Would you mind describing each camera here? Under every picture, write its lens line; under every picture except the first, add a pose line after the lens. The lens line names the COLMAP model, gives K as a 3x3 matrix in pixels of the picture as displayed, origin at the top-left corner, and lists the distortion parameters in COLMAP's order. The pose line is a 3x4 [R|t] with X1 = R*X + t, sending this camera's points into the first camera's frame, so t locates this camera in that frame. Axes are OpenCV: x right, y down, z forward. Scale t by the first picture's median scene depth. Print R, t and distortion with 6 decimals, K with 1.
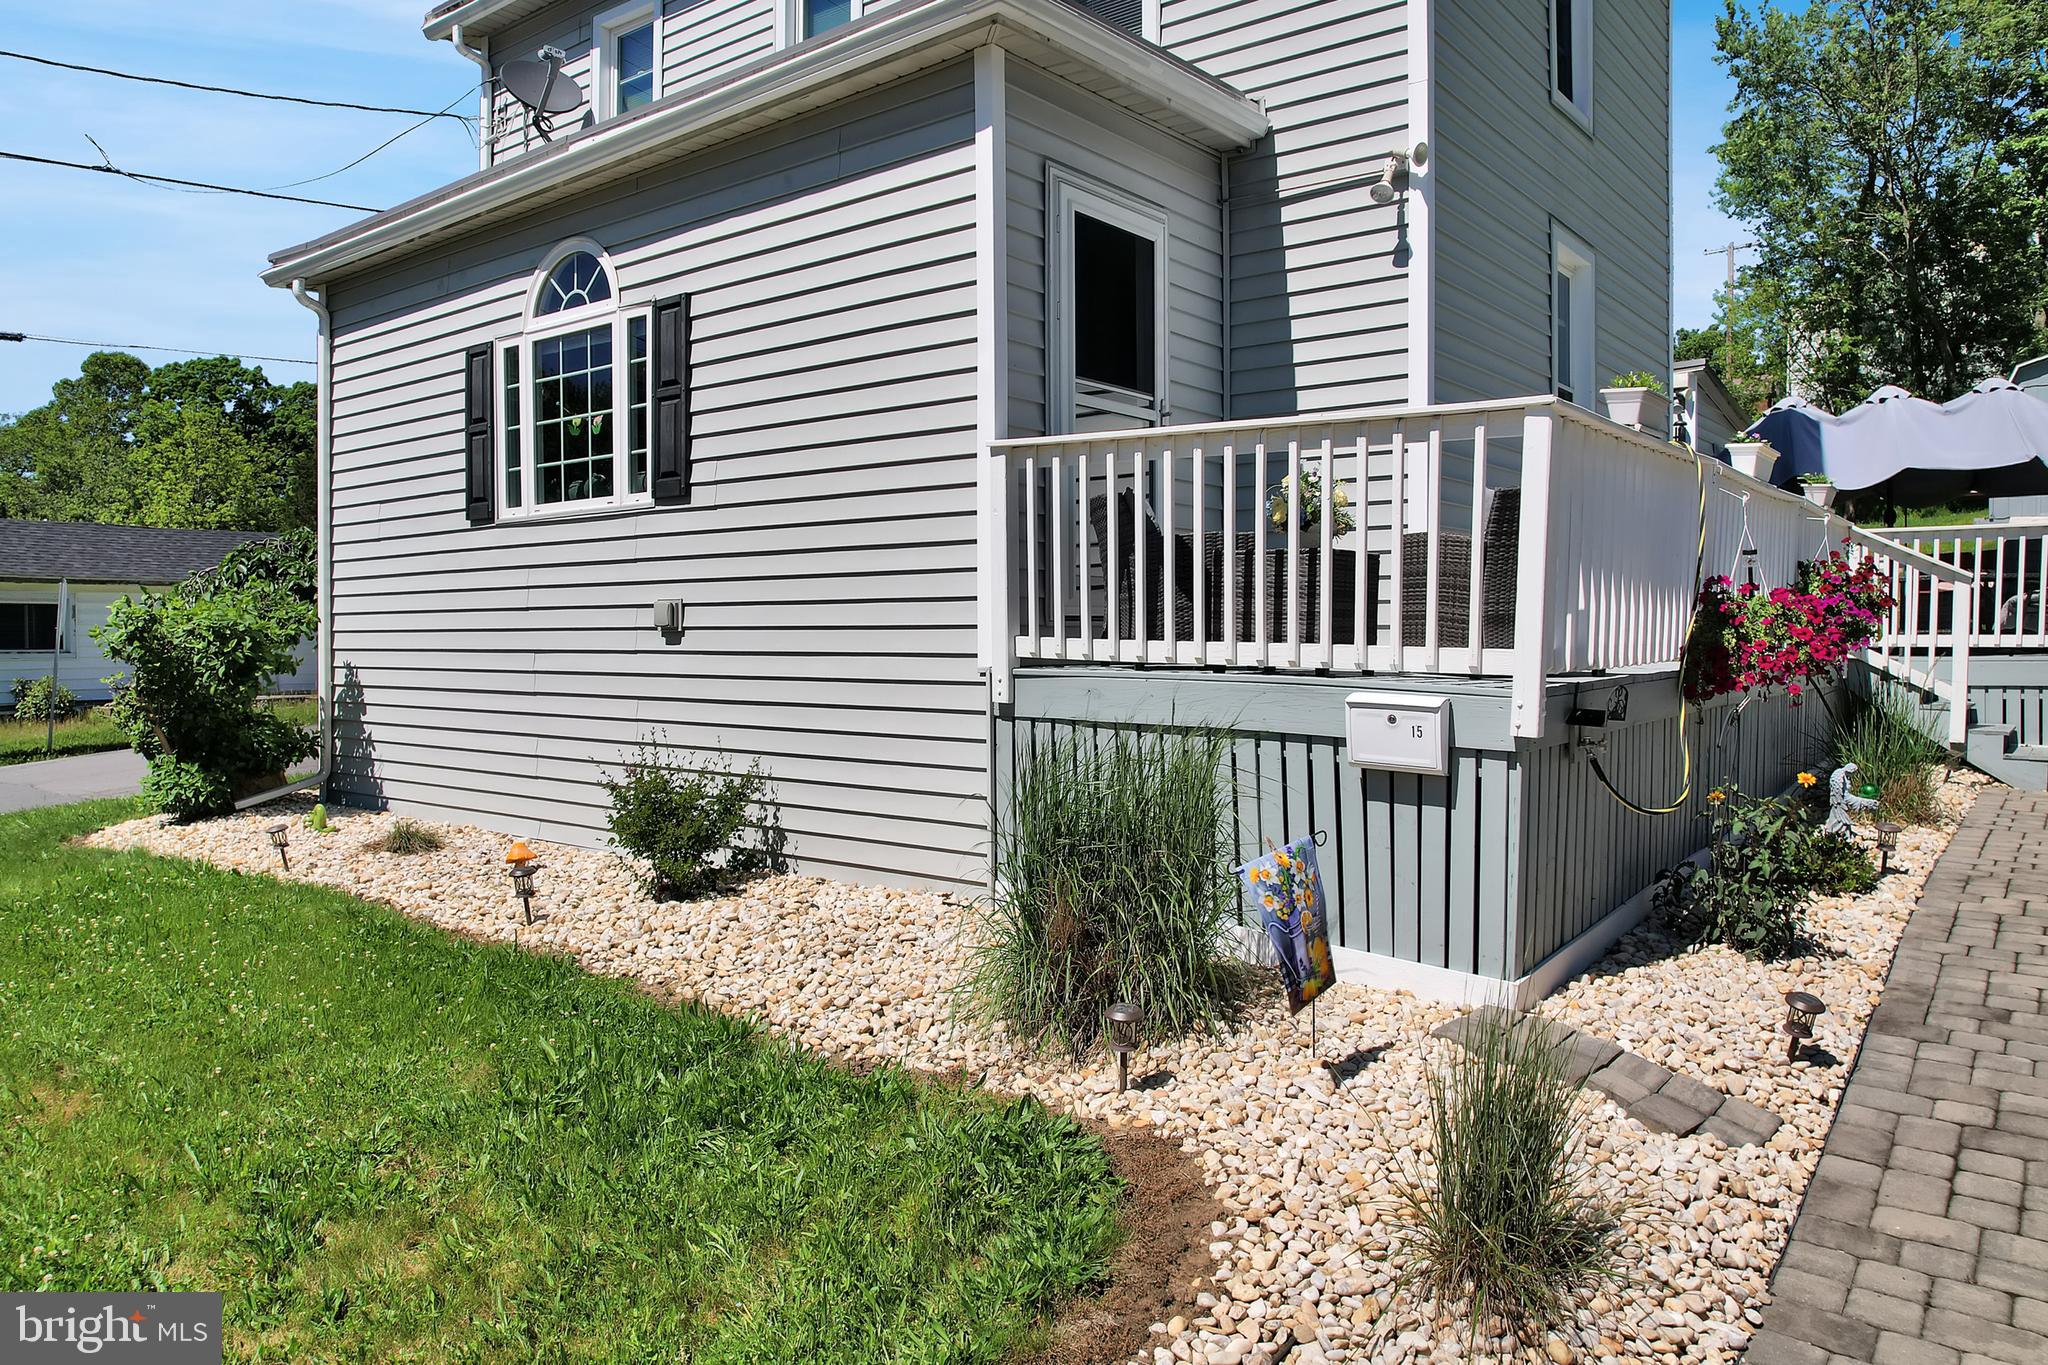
lens RADIAL K [[1396.7, 0, 1031.4], [0, 1396.7, 667.6], [0, 0, 1]] dist [-0.039002, 0.002063]
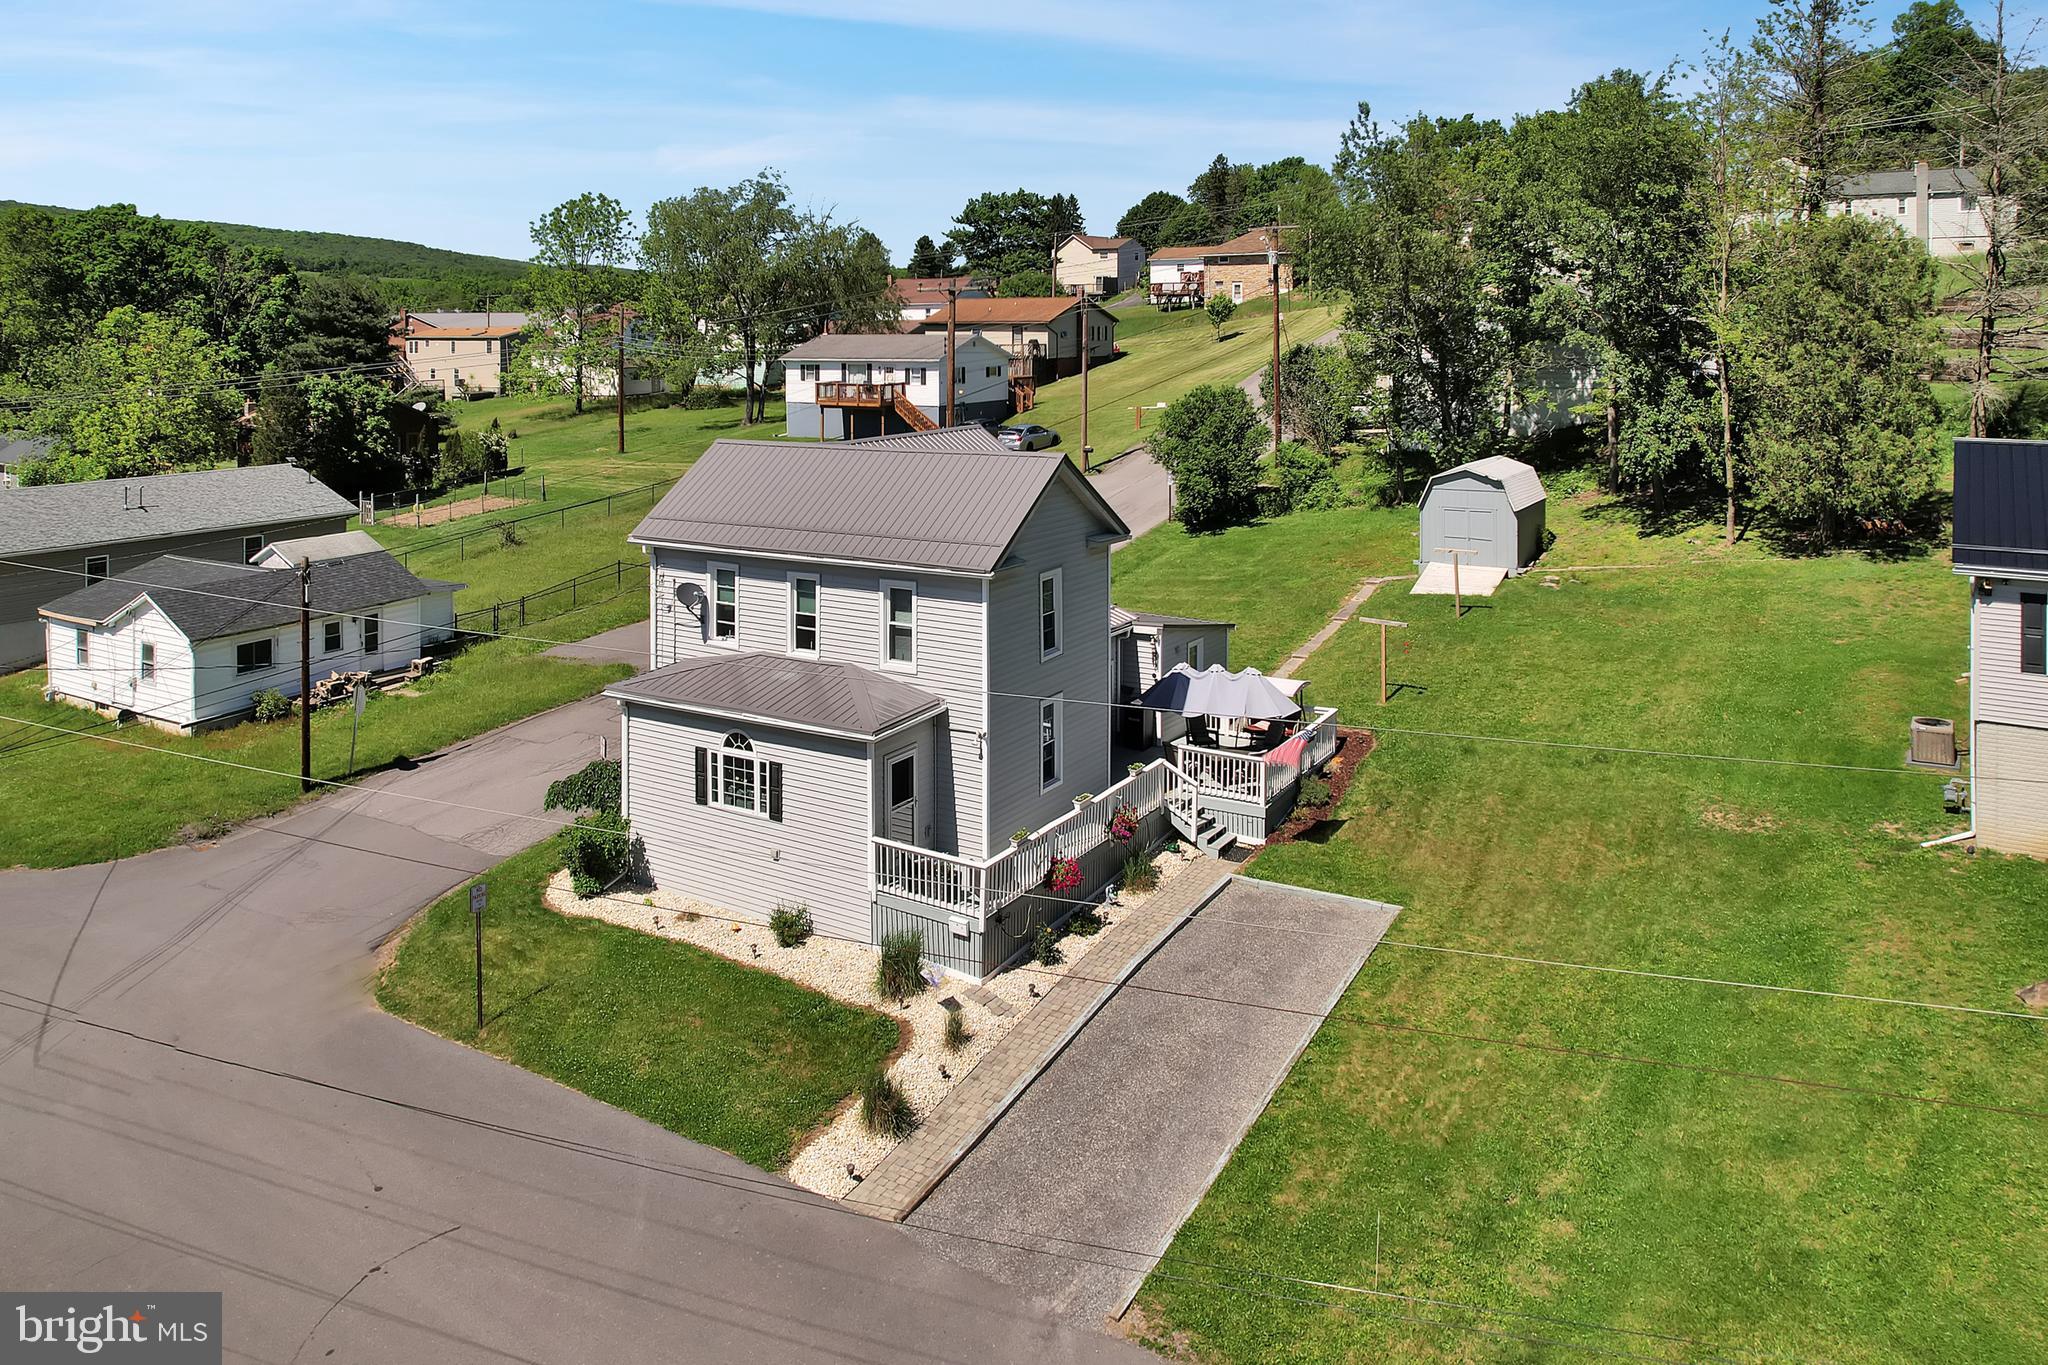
lens RADIAL K [[1414.8, 0, 985.1], [0, 1414.8, 359.8], [0, 0, 1]] dist [-0.015477, -0.000506]
pose [[0.995216, -0.000910, 0.097692, -0.082202], [0.001391, 0.999987, -0.004860, -1.266961], [-0.097687, 0.004973, 0.995205, -2.600495]]
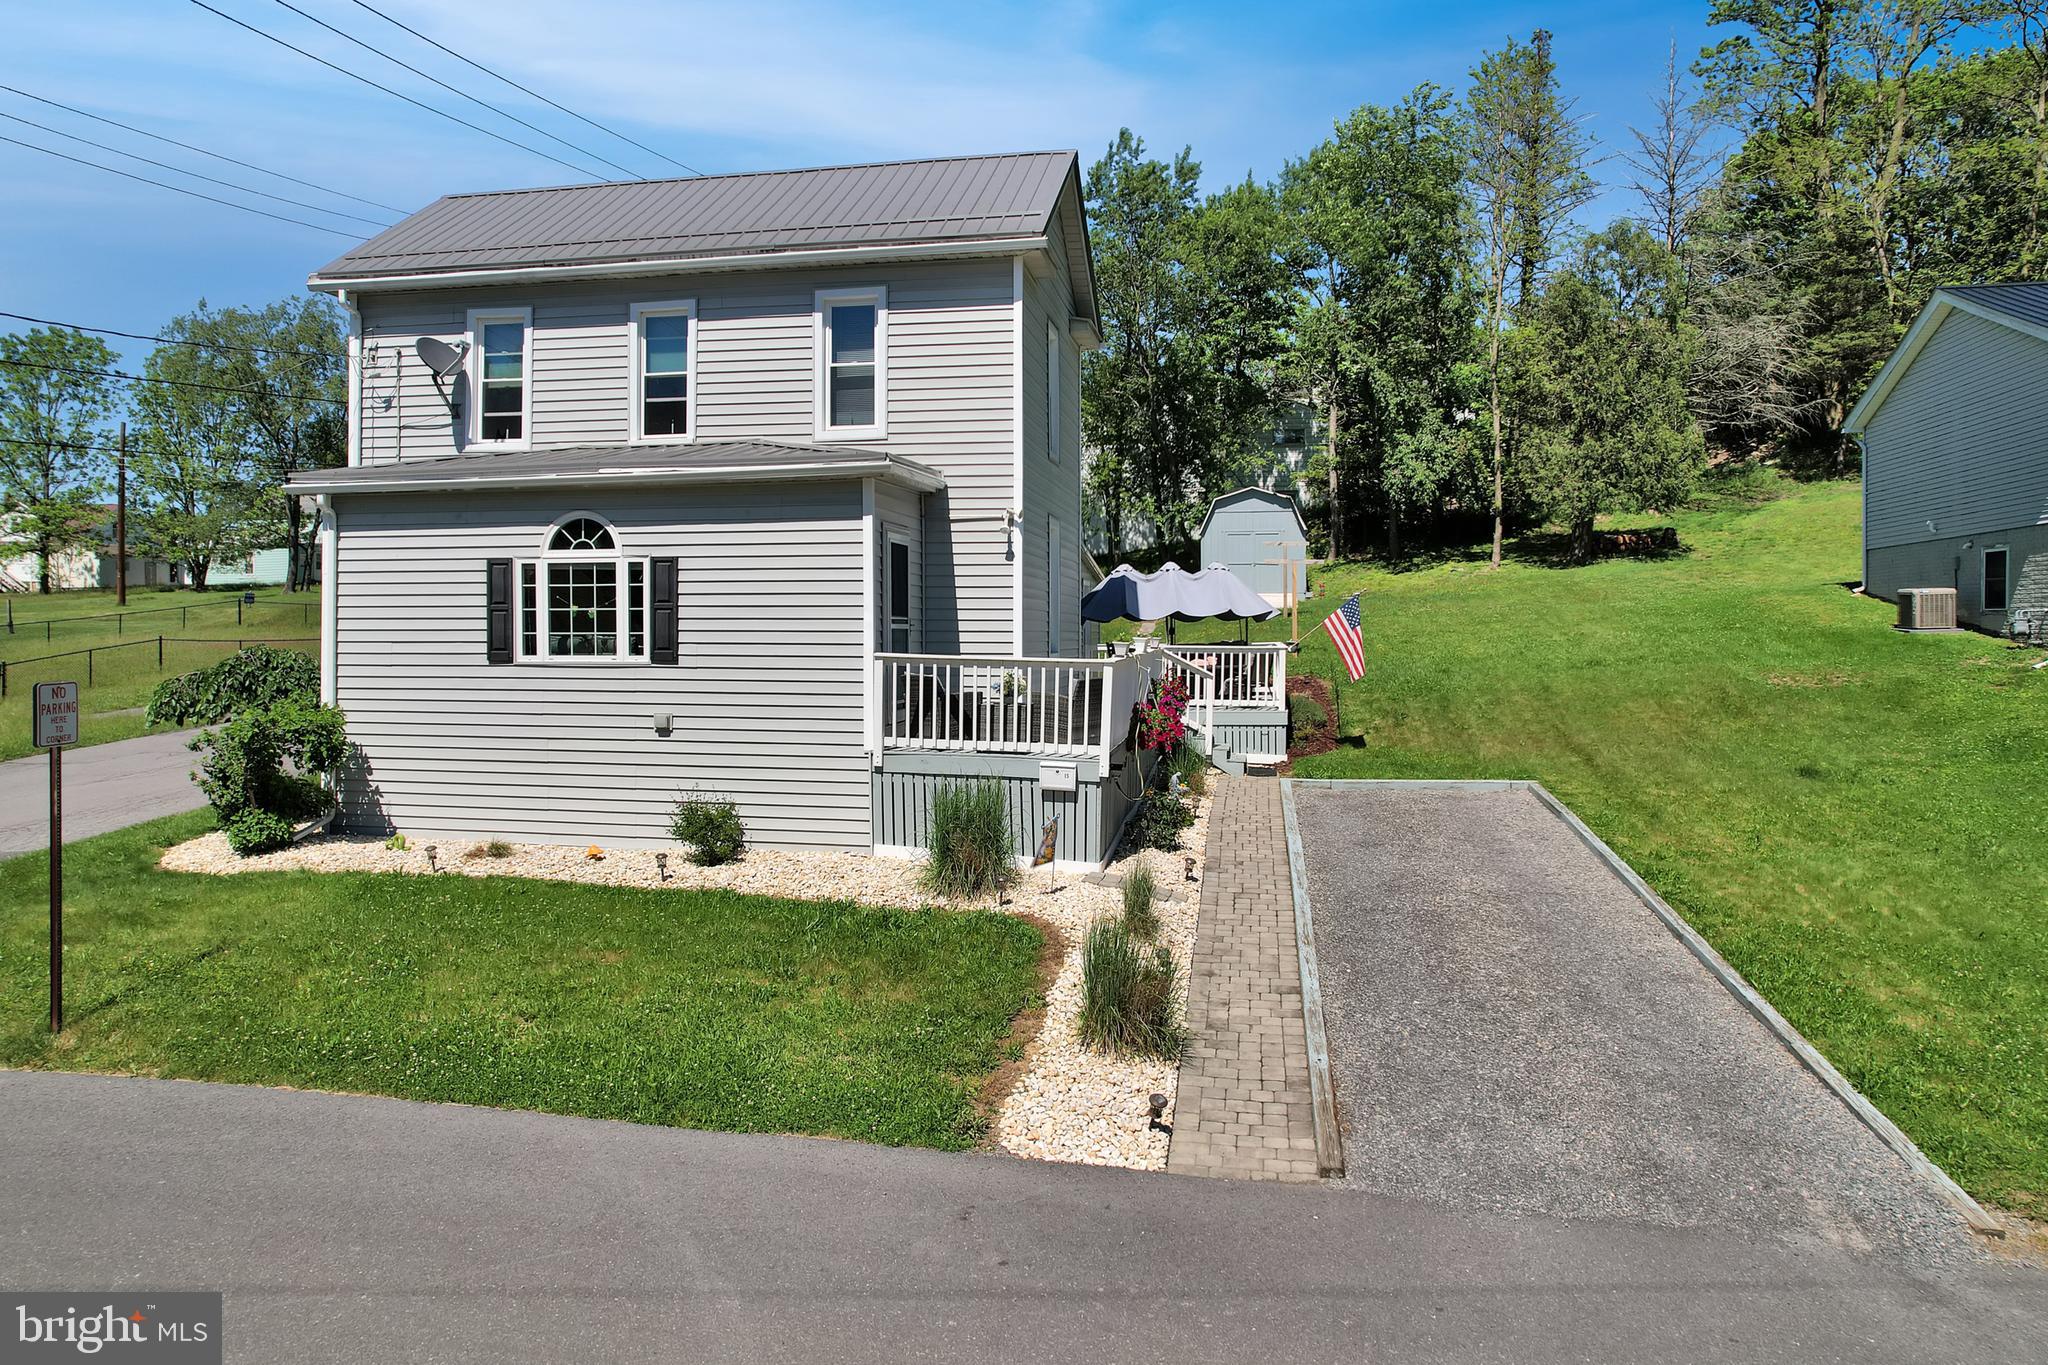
lens RADIAL K [[1289.3, 0, 1019.1], [0, 1289.3, 650.4], [0, 0, 1]] dist [-0.033591, 0.001507]
pose [[0.885181, -0.001664, 0.465243, -0.658864], [0.005180, 0.999967, -0.006280, -0.123975], [-0.465218, 0.007969, 0.885161, -0.810492]]
